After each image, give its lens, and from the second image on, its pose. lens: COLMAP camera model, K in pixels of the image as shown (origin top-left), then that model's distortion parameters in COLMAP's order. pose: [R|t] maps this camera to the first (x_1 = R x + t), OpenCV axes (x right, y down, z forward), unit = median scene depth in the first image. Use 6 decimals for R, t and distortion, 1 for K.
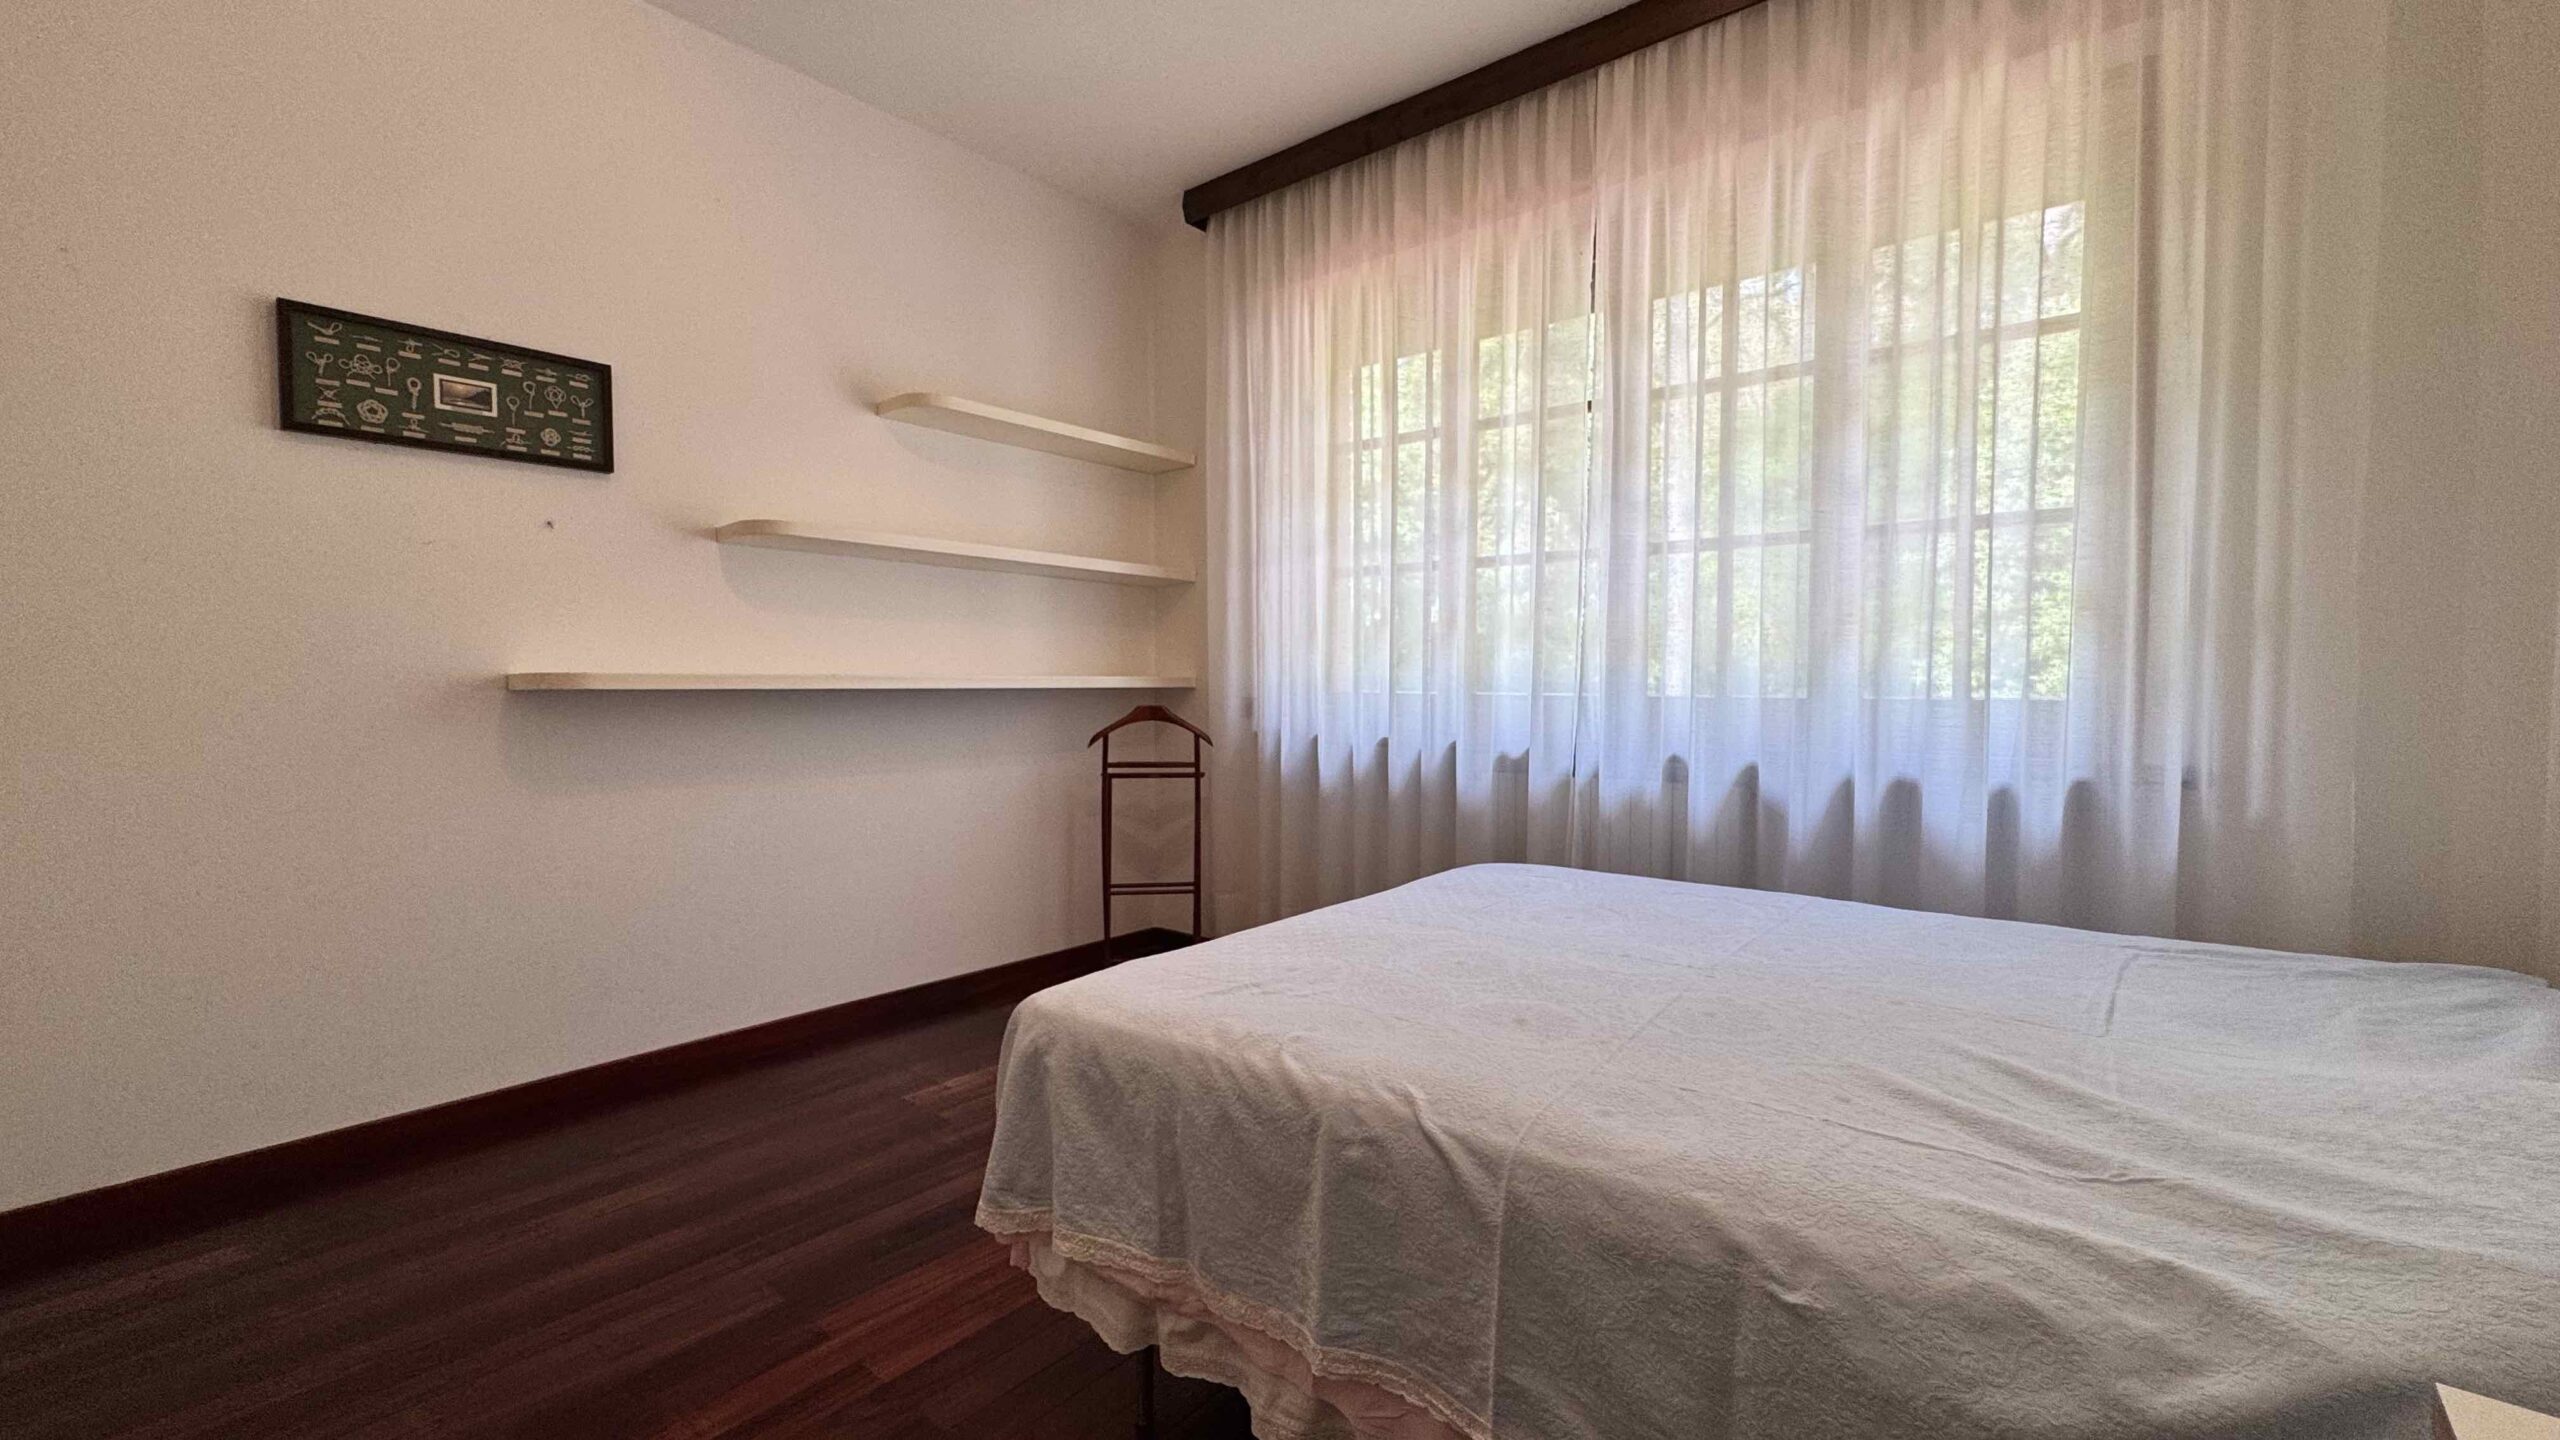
lens RADIAL K [[1026.0, 0, 1283.5], [0, 1026.0, 716.9], [0, 0, 1]] dist [0.000414, -0.000125]
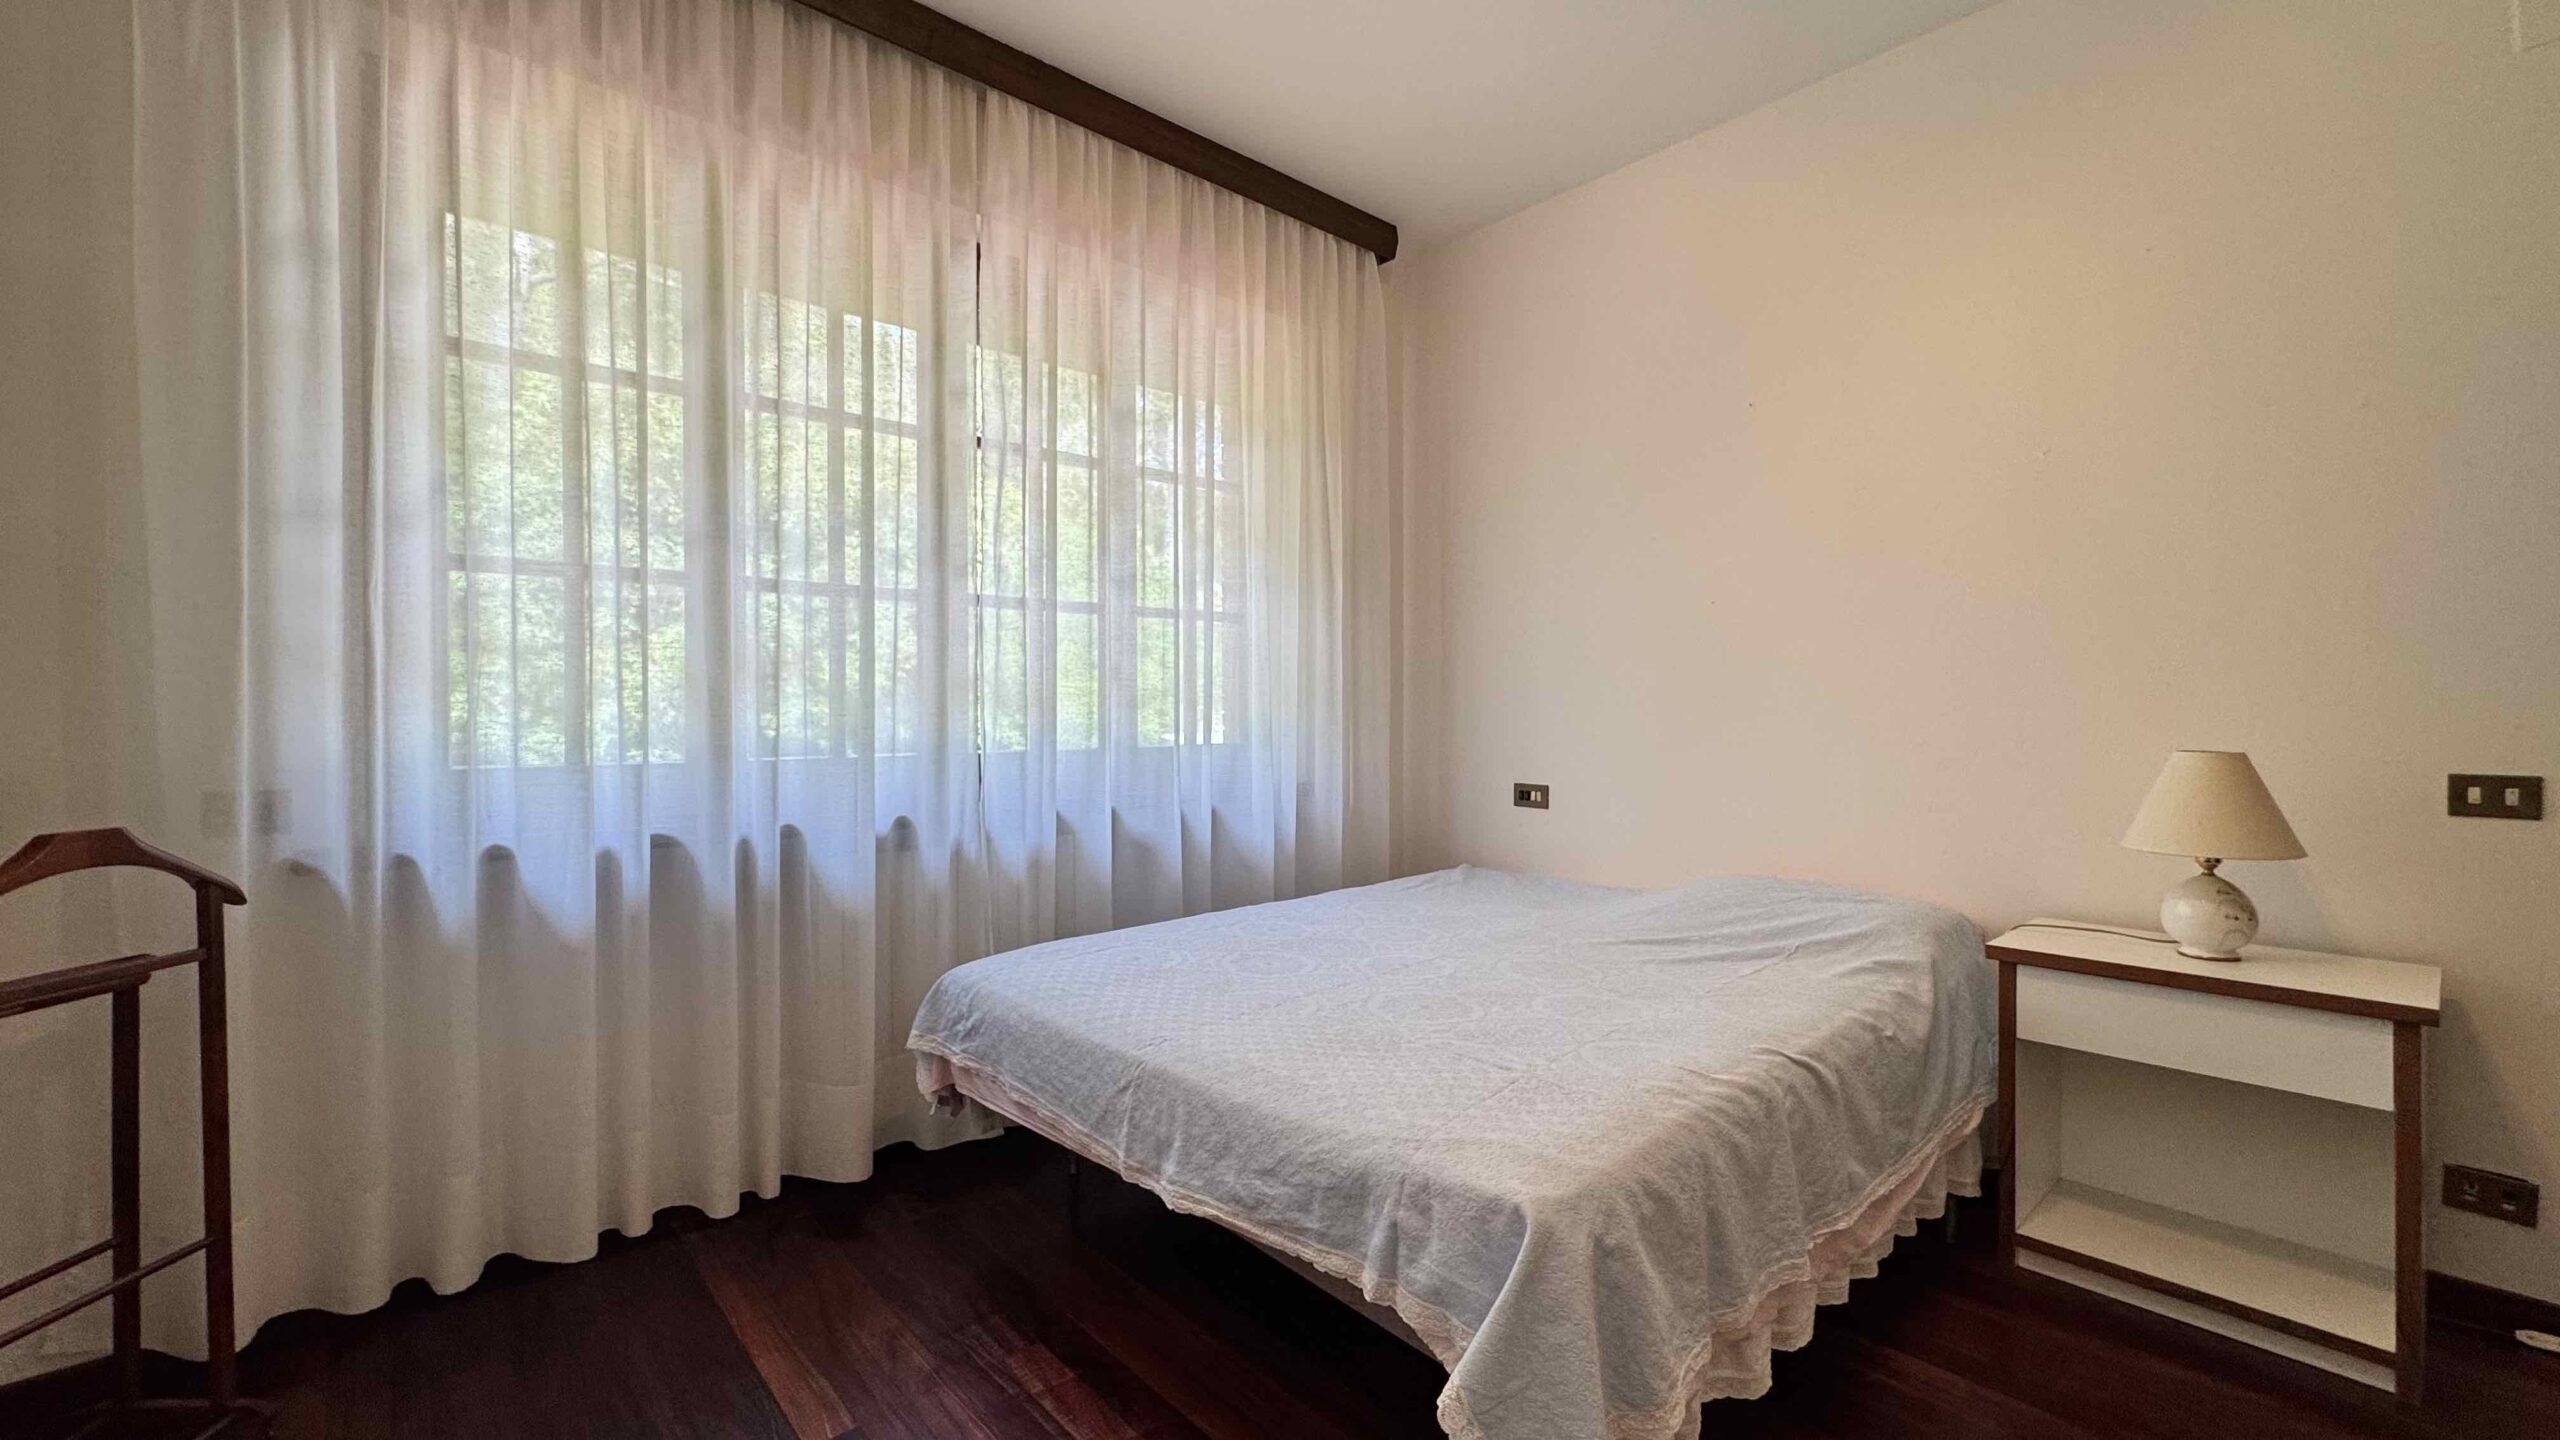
lens RADIAL K [[1026.0, 0, 1283.5], [0, 1026.0, 708.3], [0, 0, 1]] dist [0.000414, -0.000125]
pose [[0.161988, 0.003917, 0.986785, -0.598899], [0.051651, 0.998588, -0.012443, -0.041925], [-0.985440, 0.052984, 0.161557, 0.633843]]
